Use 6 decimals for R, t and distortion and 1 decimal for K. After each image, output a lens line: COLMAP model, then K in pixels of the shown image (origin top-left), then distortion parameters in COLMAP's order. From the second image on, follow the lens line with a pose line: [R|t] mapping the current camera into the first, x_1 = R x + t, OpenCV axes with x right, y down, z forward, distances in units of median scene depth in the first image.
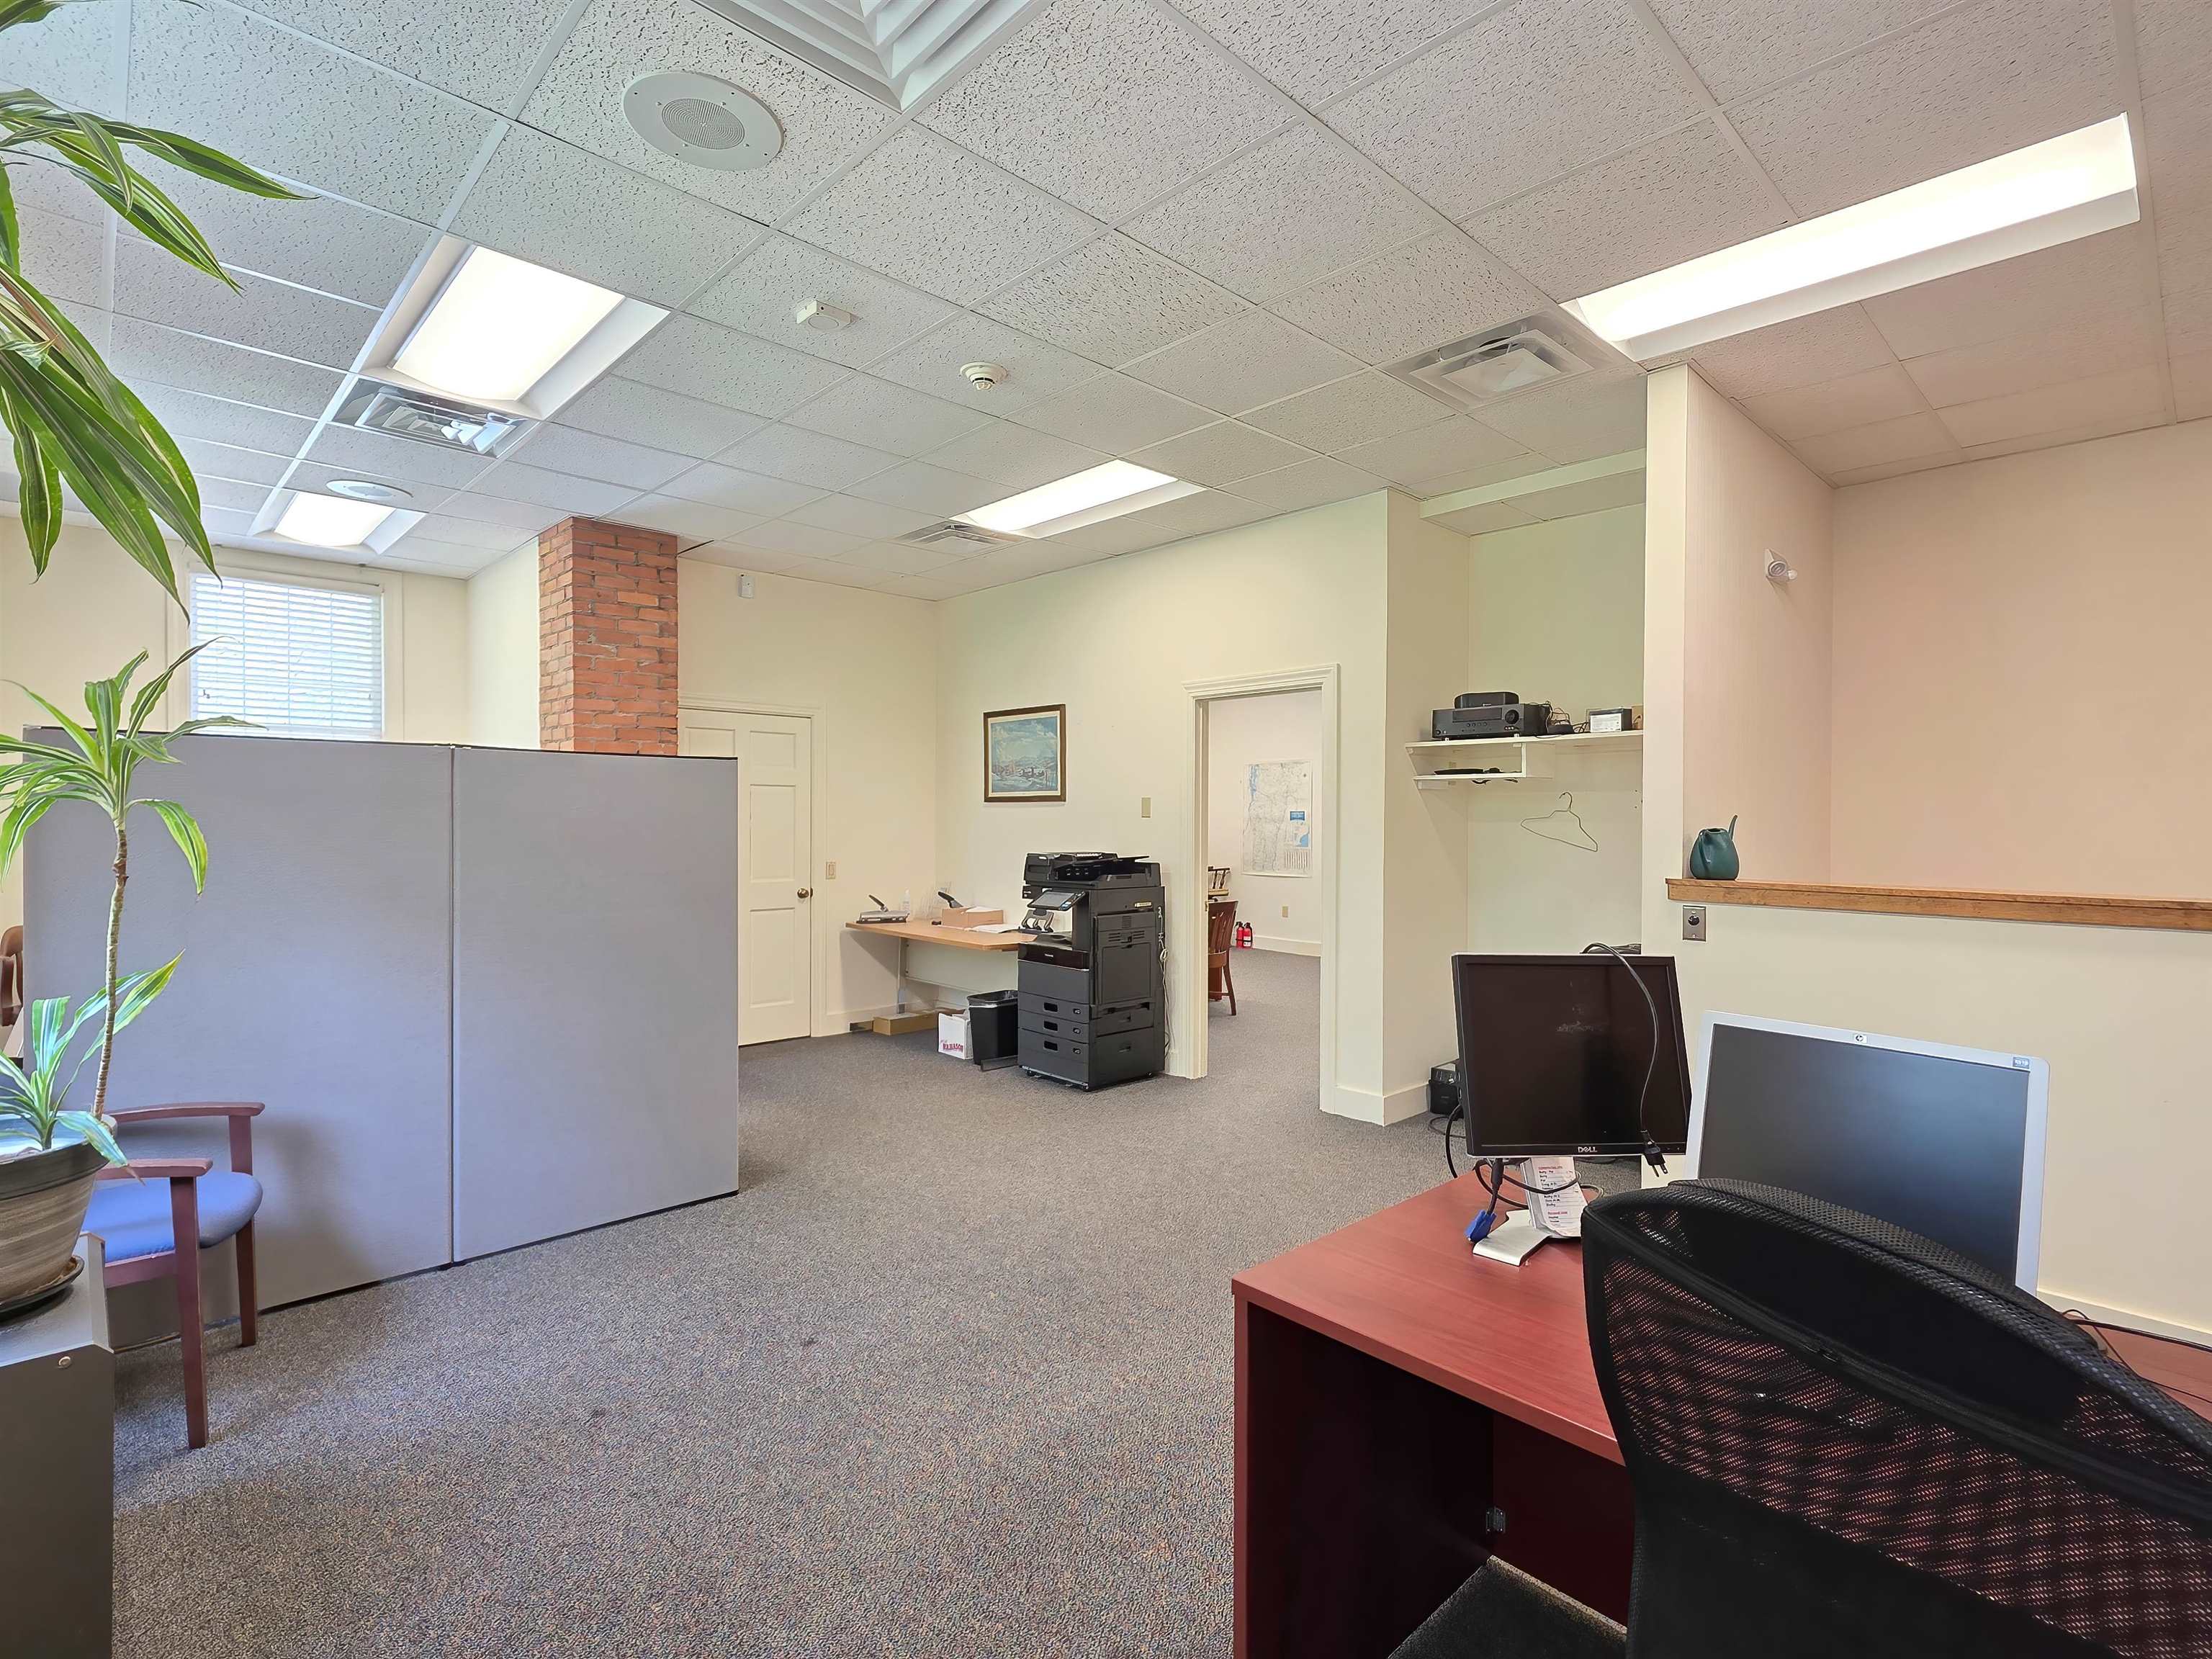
lens RADIAL K [[1068.6, 0, 1096.8], [0, 1068.6, 832.3], [0, 0, 1]] dist [0.050460, 0.000036]
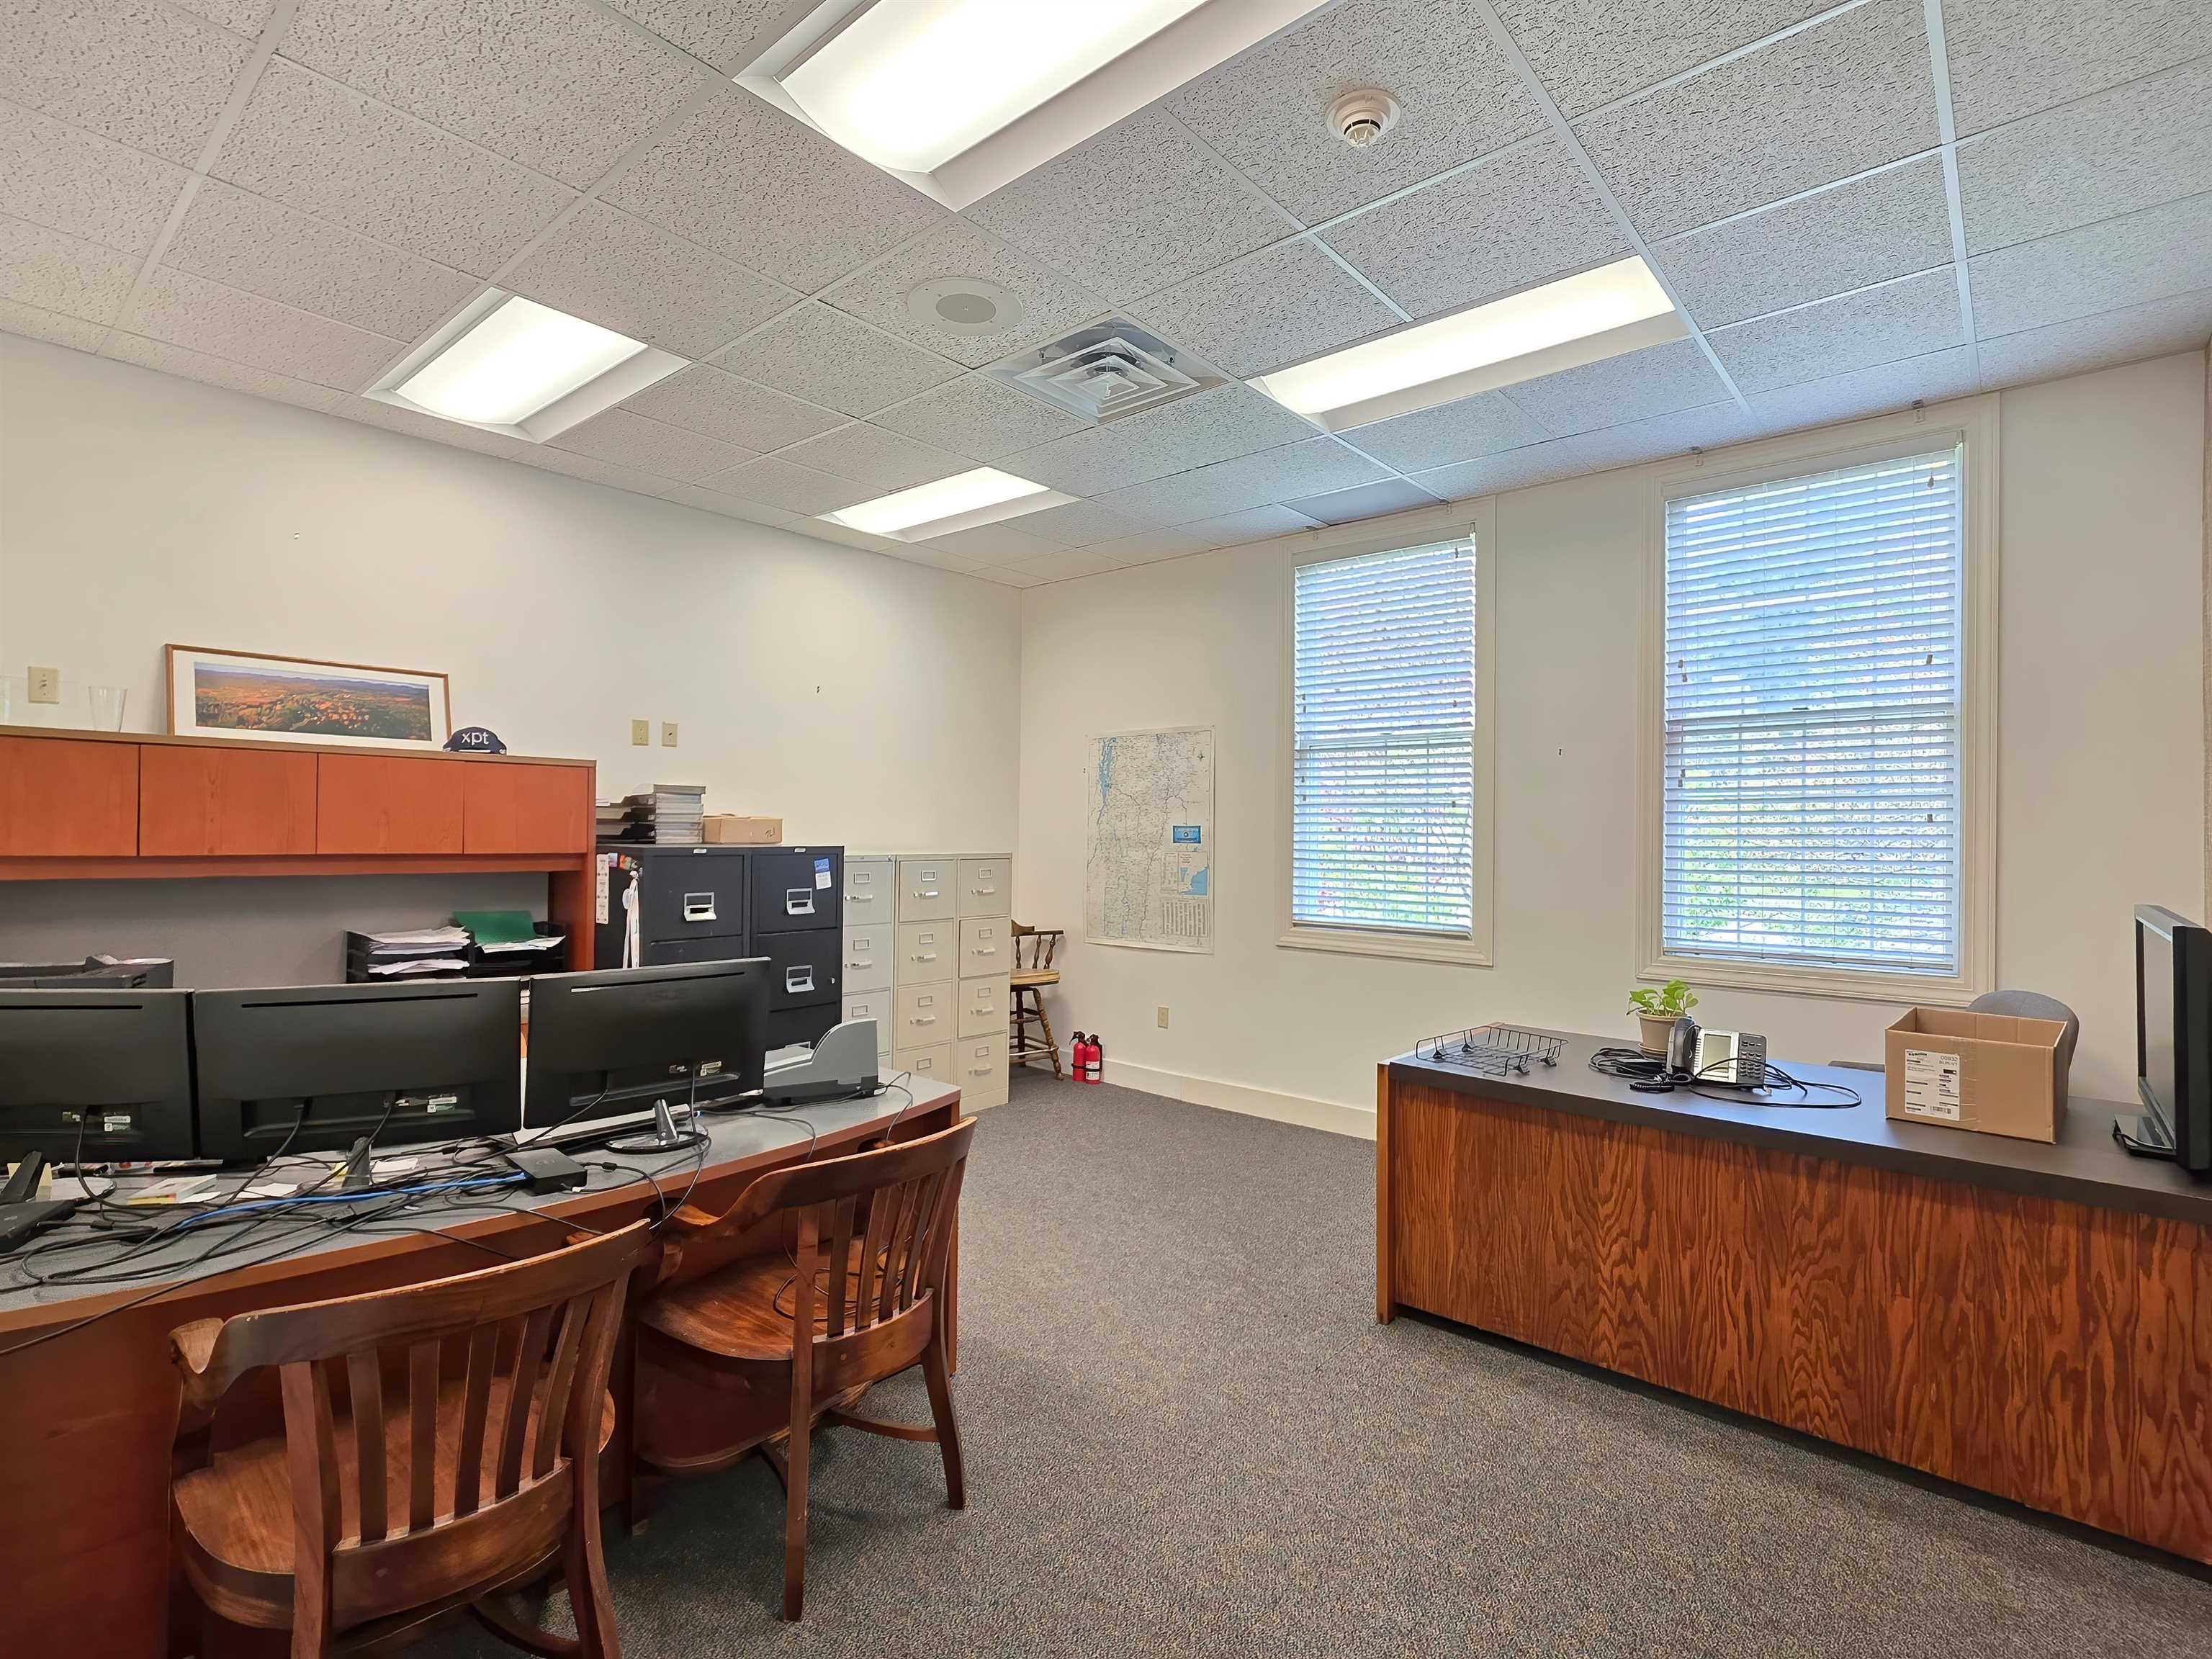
lens RADIAL K [[1068.6, 0, 1112.8], [0, 1068.6, 822.4], [0, 0, 1]] dist [0.050460, 0.000036]
pose [[0.991901, 0.009907, 0.126626, 0.082130], [-0.006520, 0.999610, -0.027138, -0.006678], [-0.126846, 0.026093, 0.991579, 0.469105]]
